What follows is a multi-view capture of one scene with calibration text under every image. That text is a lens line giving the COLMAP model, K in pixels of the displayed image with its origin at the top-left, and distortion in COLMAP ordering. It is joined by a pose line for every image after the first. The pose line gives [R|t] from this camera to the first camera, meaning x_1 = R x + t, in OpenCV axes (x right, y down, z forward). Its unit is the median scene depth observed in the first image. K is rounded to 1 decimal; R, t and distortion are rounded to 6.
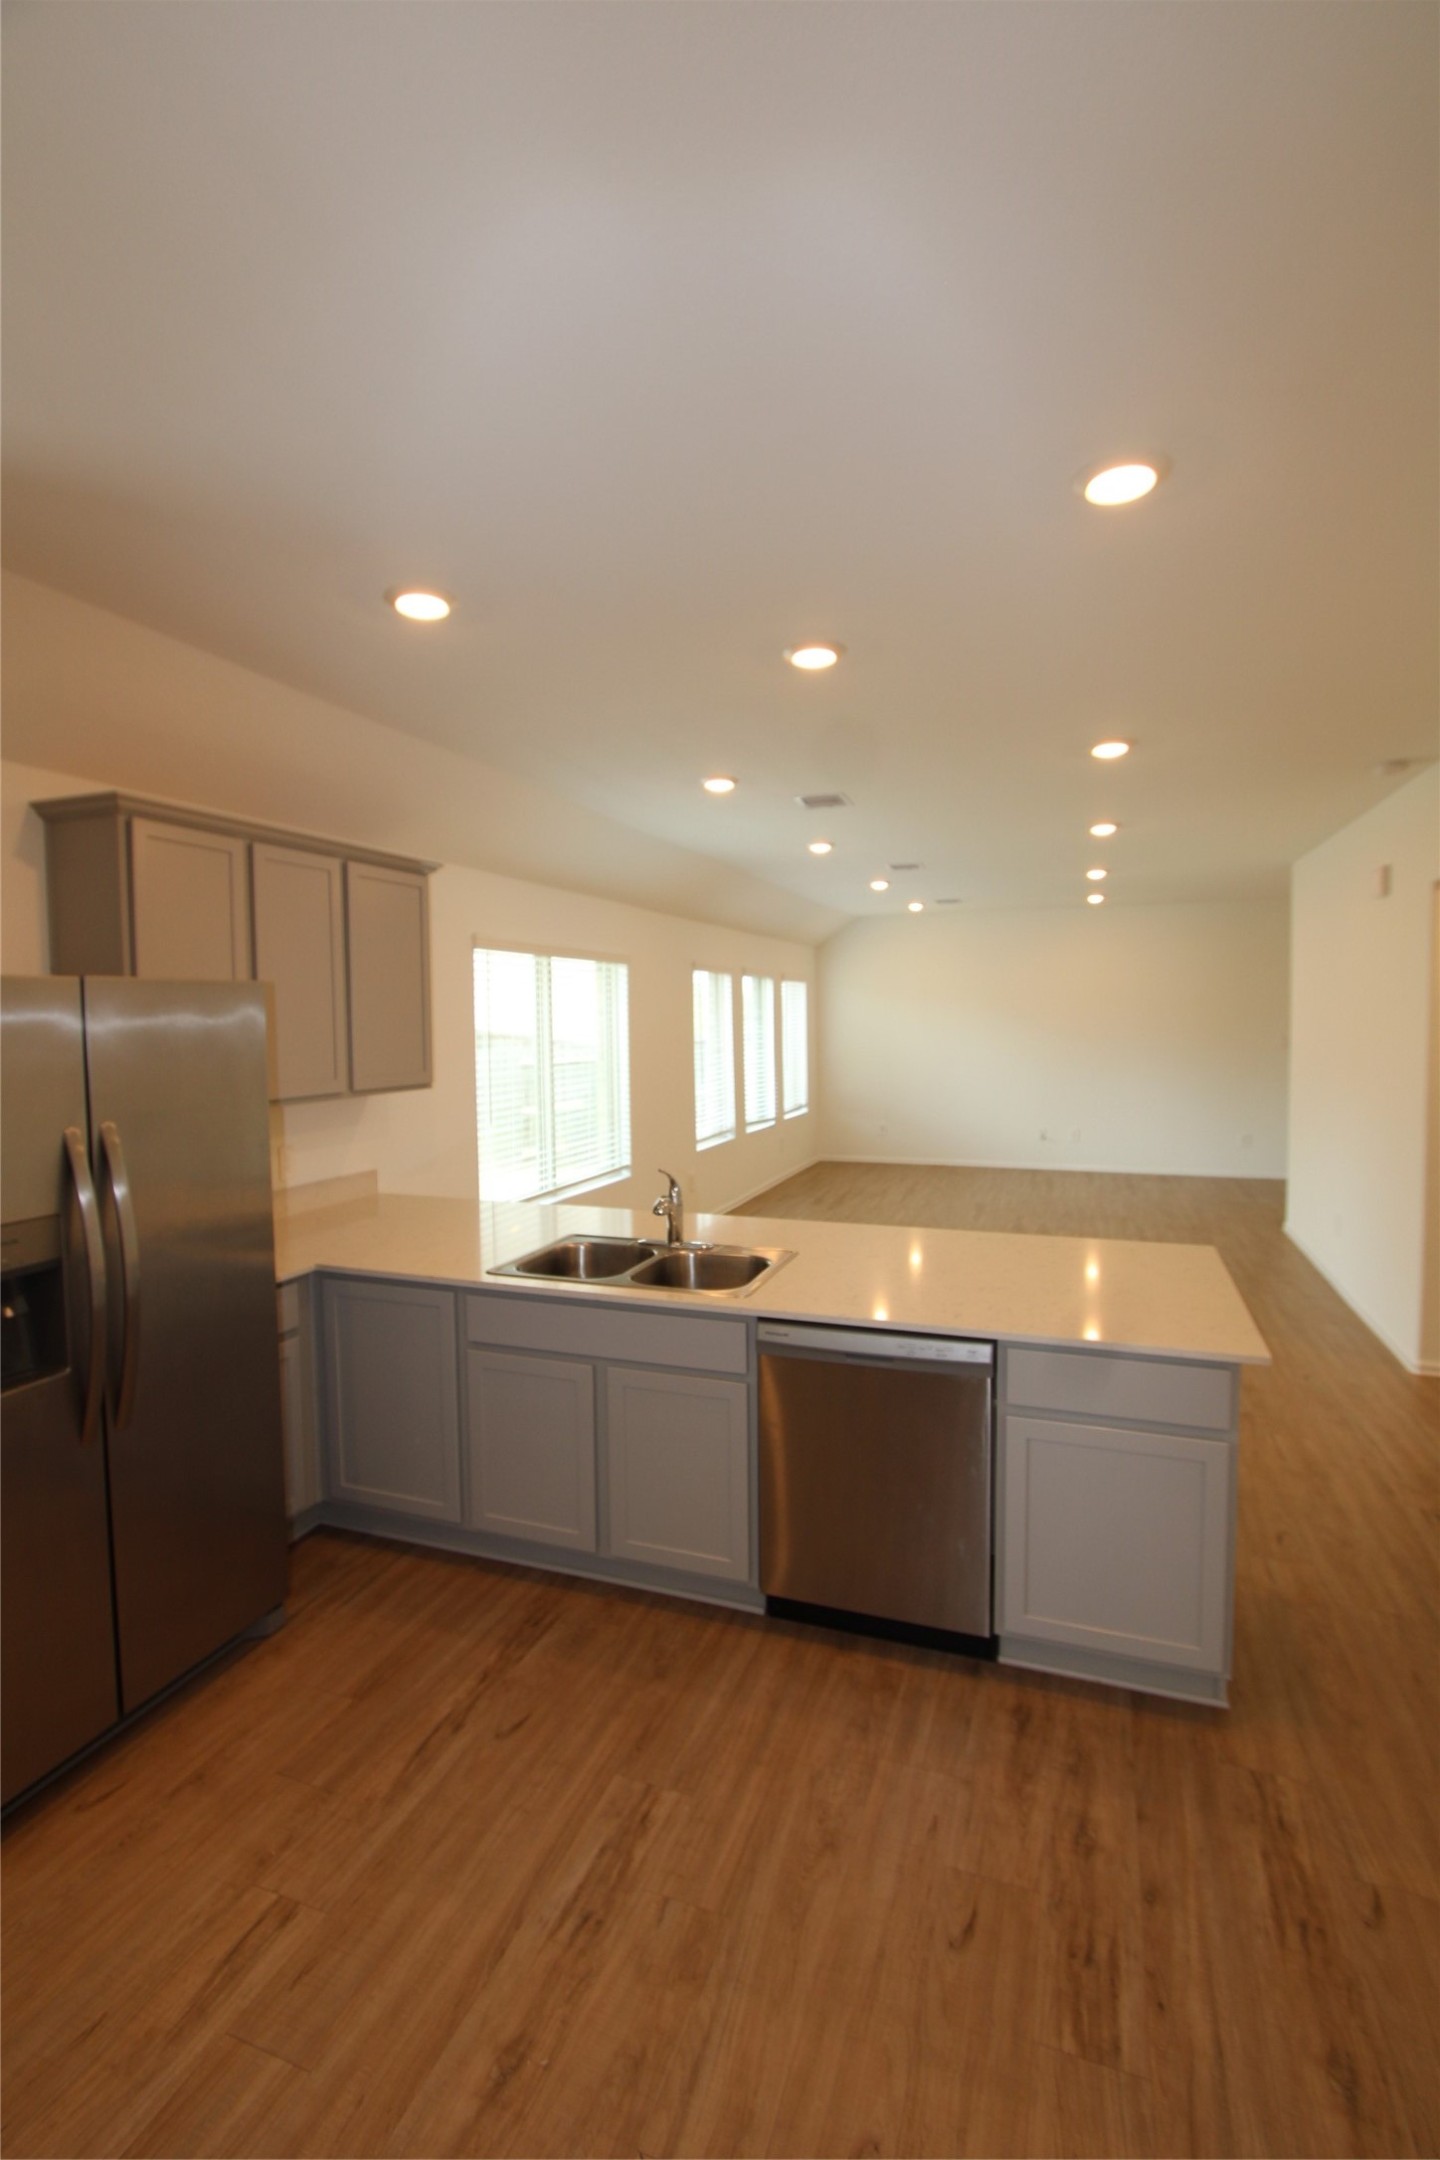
lens RADIAL K [[1006.4, 0, 718.4], [0, 1006.4, 1068.8], [0, 0, 1]] dist [-0.014930, 0.002770]
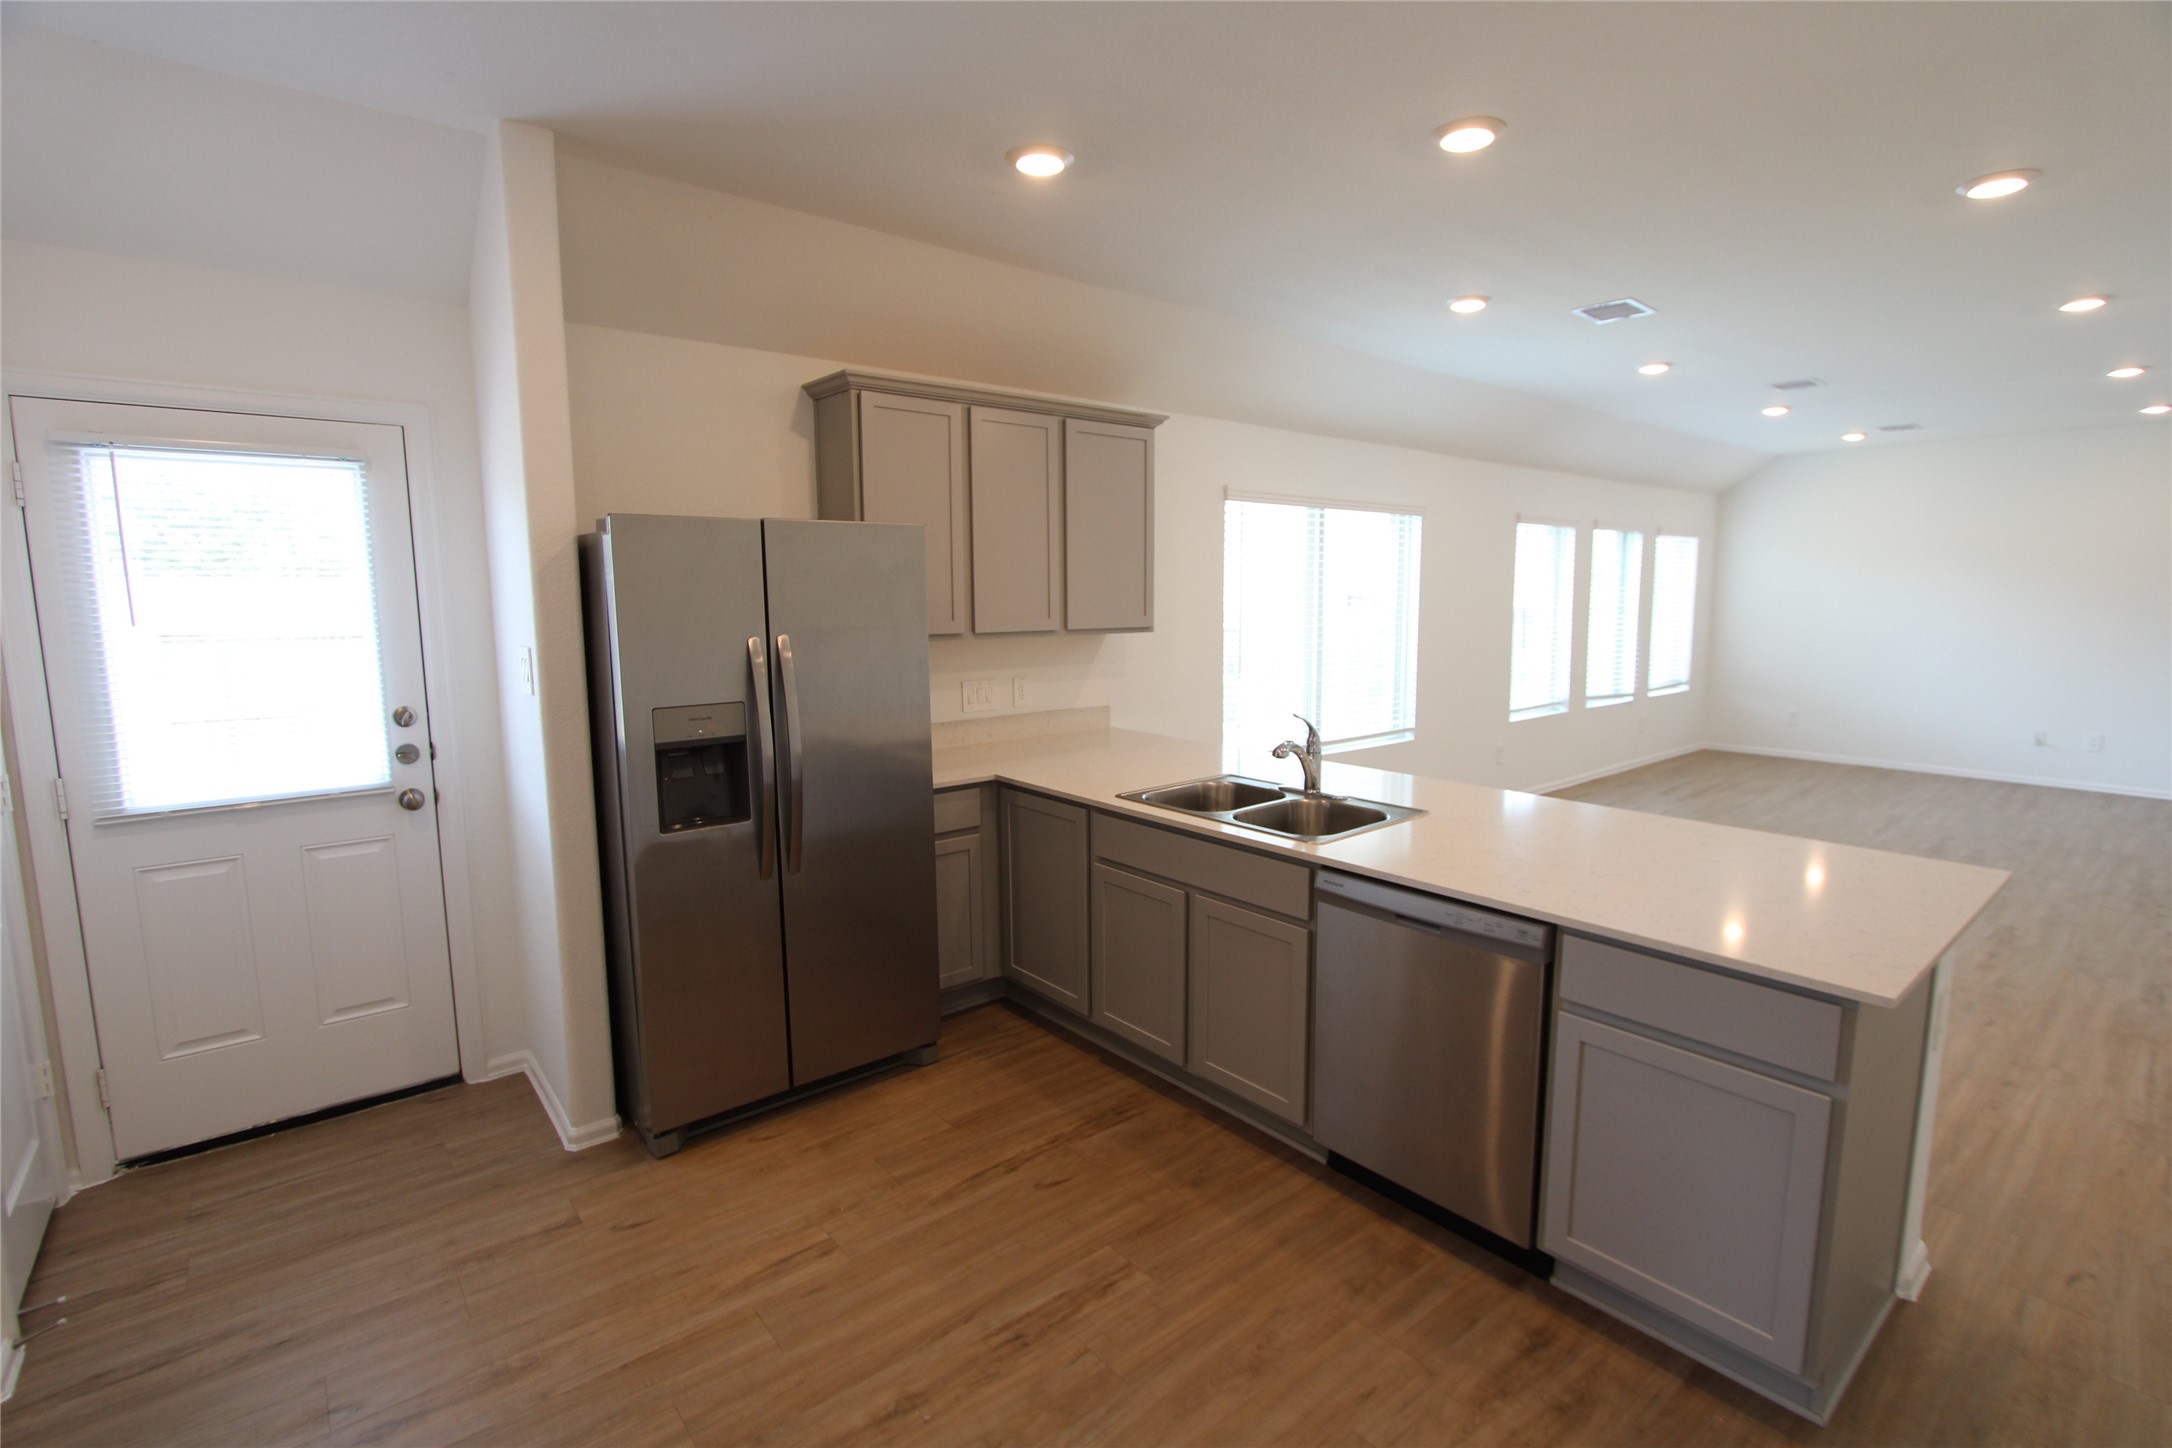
lens RADIAL K [[1011.9, 0, 1112.2], [0, 1011.9, 722.0], [0, 0, 1]] dist [-0.011698, 0.000608]
pose [[0.872681, 0.073040, -0.482798, 0.321718], [-0.032446, 0.995238, 0.091918, 0.026919], [0.487212, -0.064550, 0.870895, 0.062390]]
